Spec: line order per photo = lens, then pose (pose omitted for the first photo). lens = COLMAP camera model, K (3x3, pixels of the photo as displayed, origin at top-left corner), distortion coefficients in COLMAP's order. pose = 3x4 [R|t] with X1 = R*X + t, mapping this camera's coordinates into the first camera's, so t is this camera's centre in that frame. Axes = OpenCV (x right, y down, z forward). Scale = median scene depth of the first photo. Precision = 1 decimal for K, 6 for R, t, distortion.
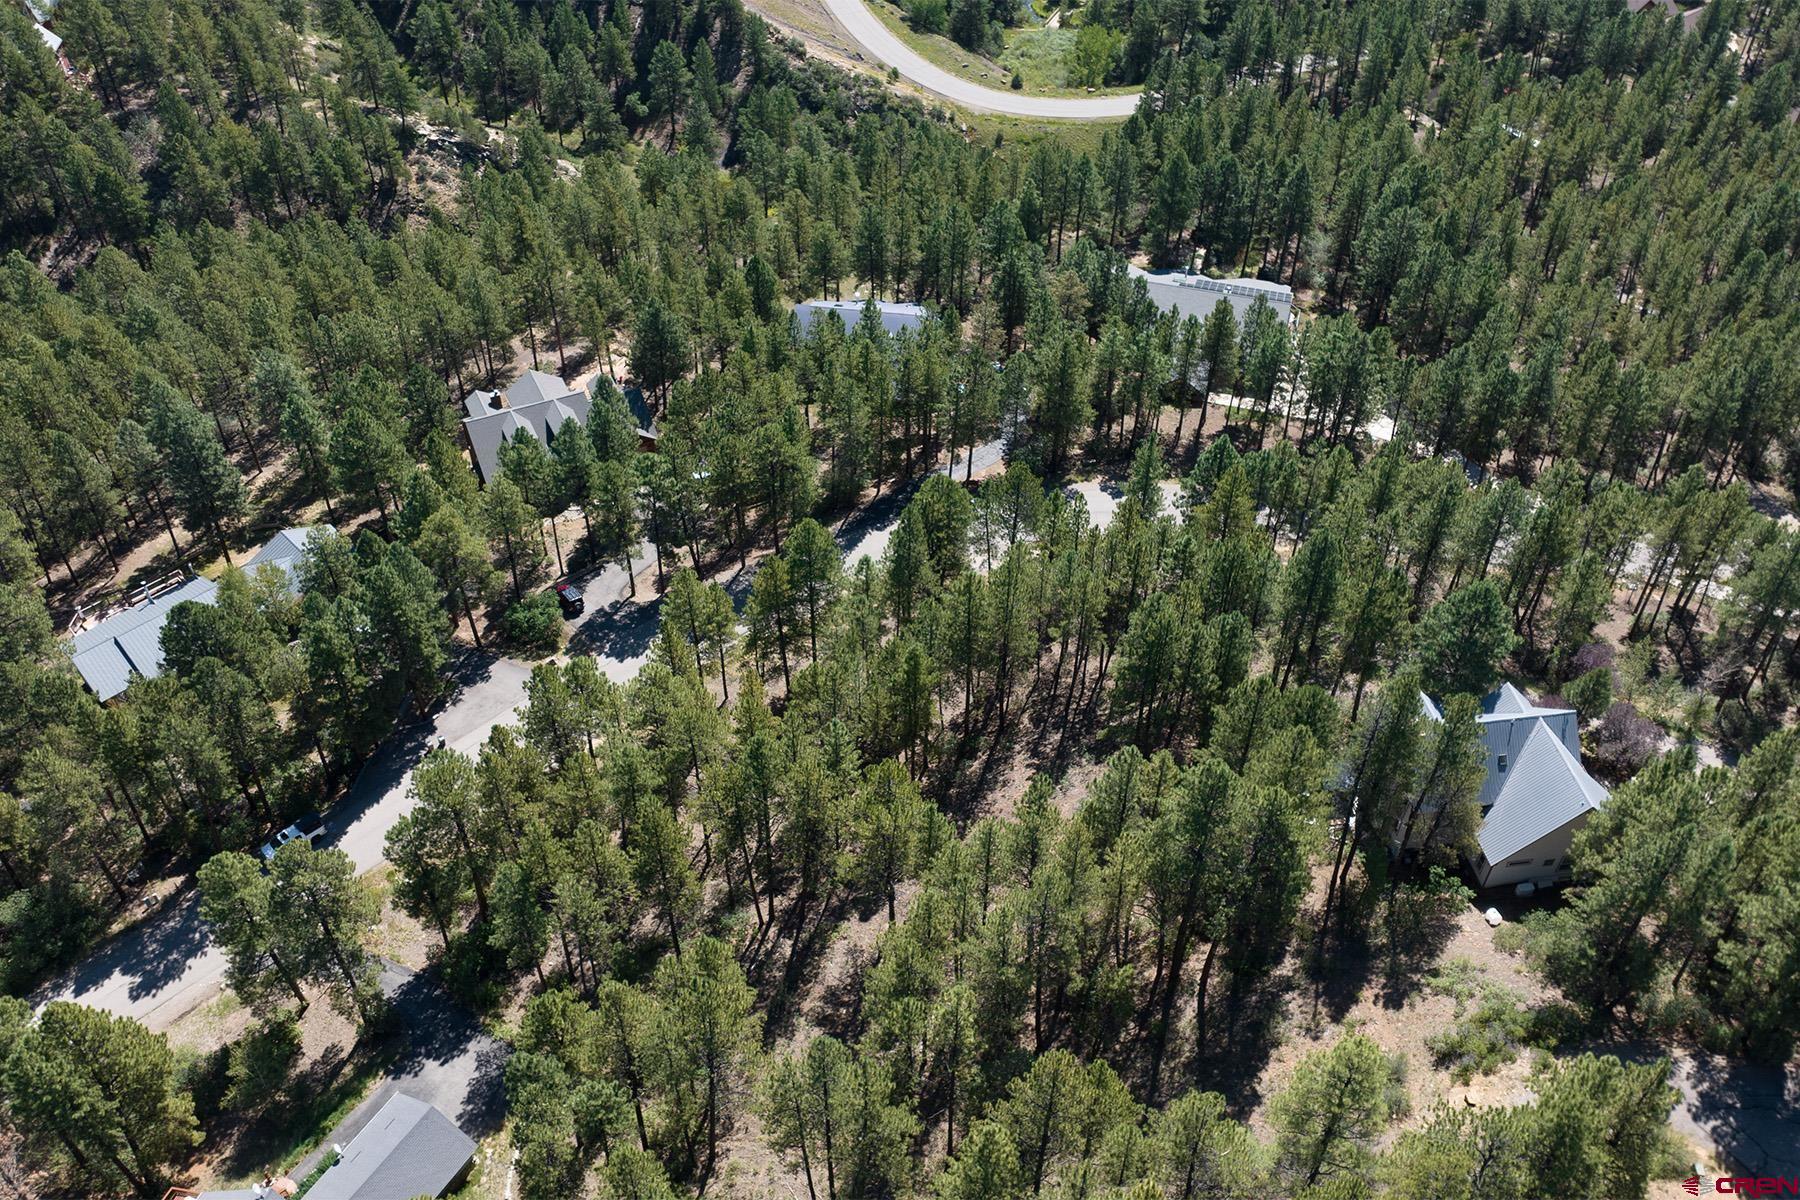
lens RADIAL K [[1504.2, 0, 900.0], [0, 1504.2, 600.0], [0, 0, 1]] dist [-0.017617, -0.020406]
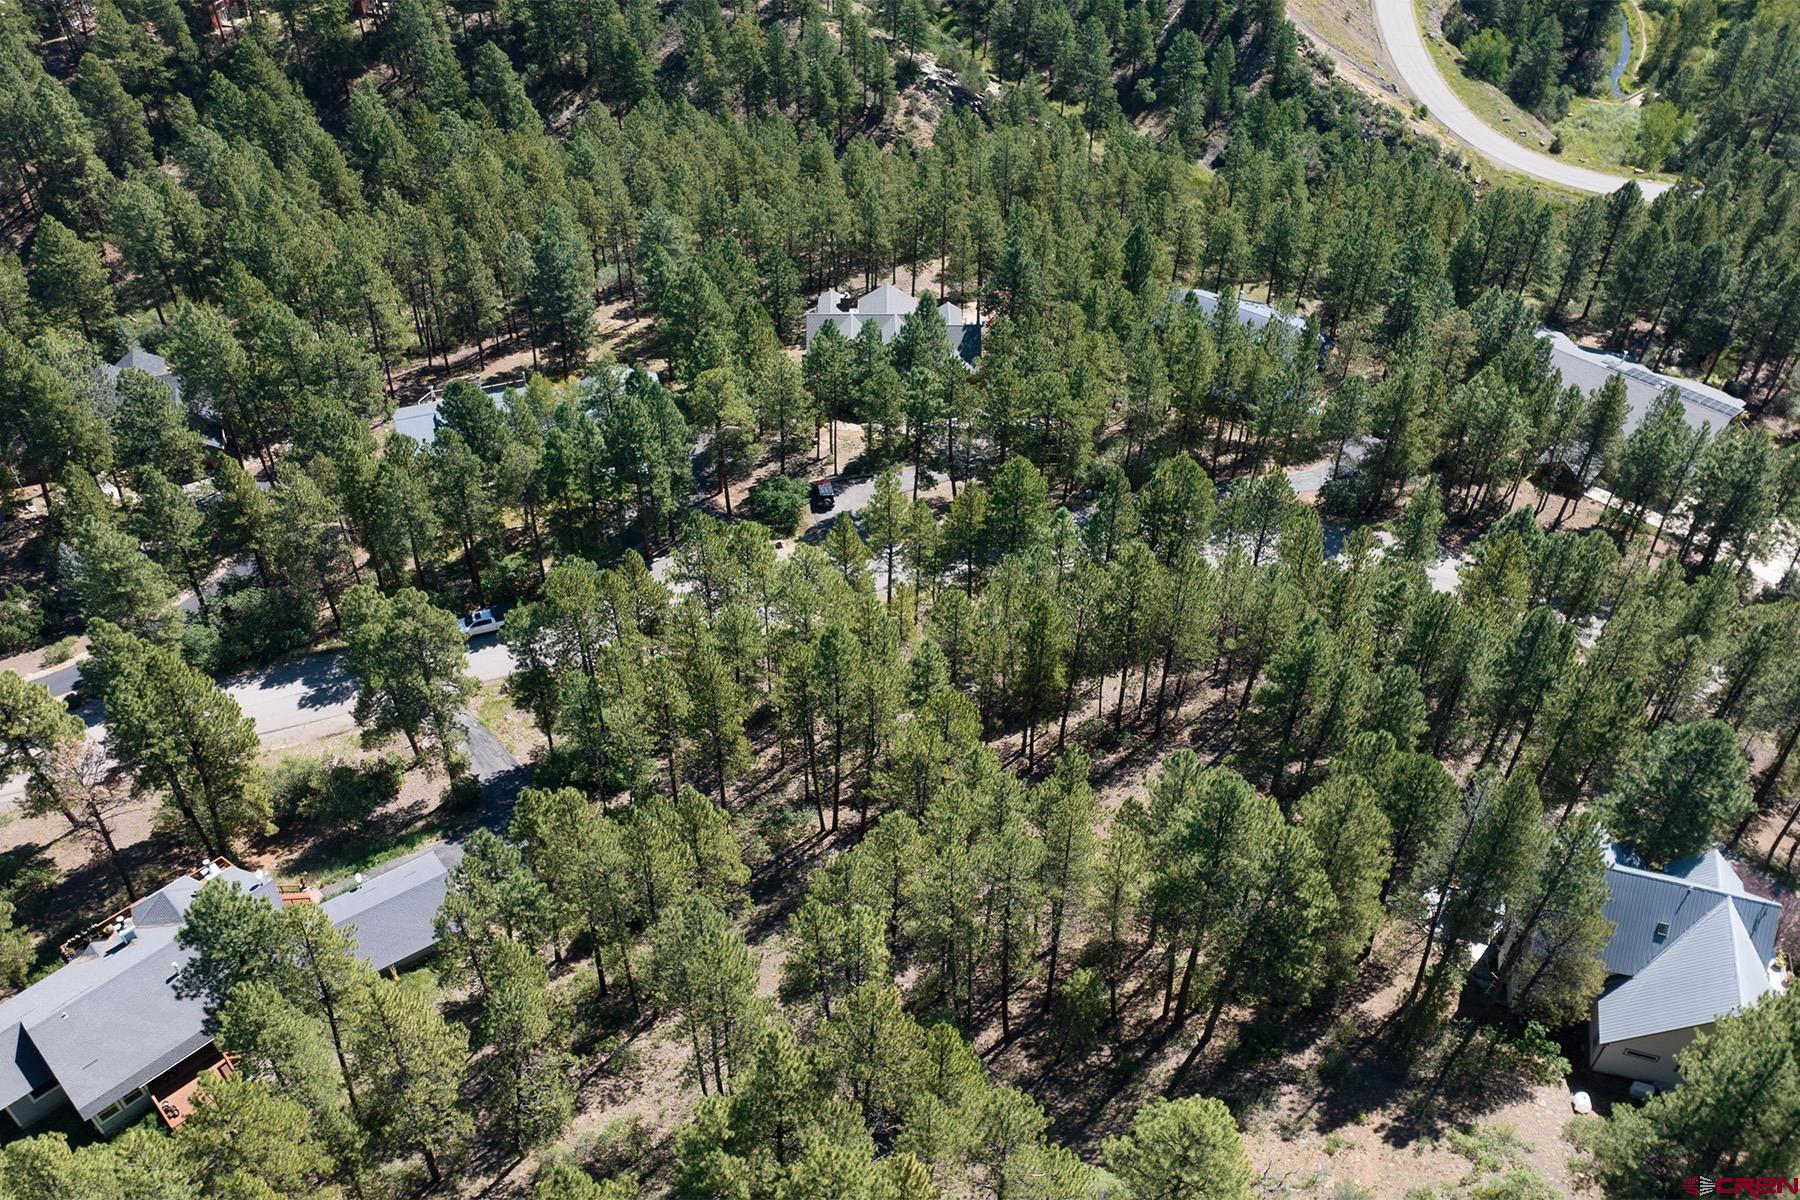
lens RADIAL K [[1504.2, 0, 900.0], [0, 1504.2, 600.0], [0, 0, 1]] dist [-0.017617, -0.020406]
pose [[0.905366, 0.286543, -0.313378, 0.142464], [-0.293260, 0.955663, 0.026584, 0.022072], [0.307101, 0.067833, 0.949256, 0.054915]]
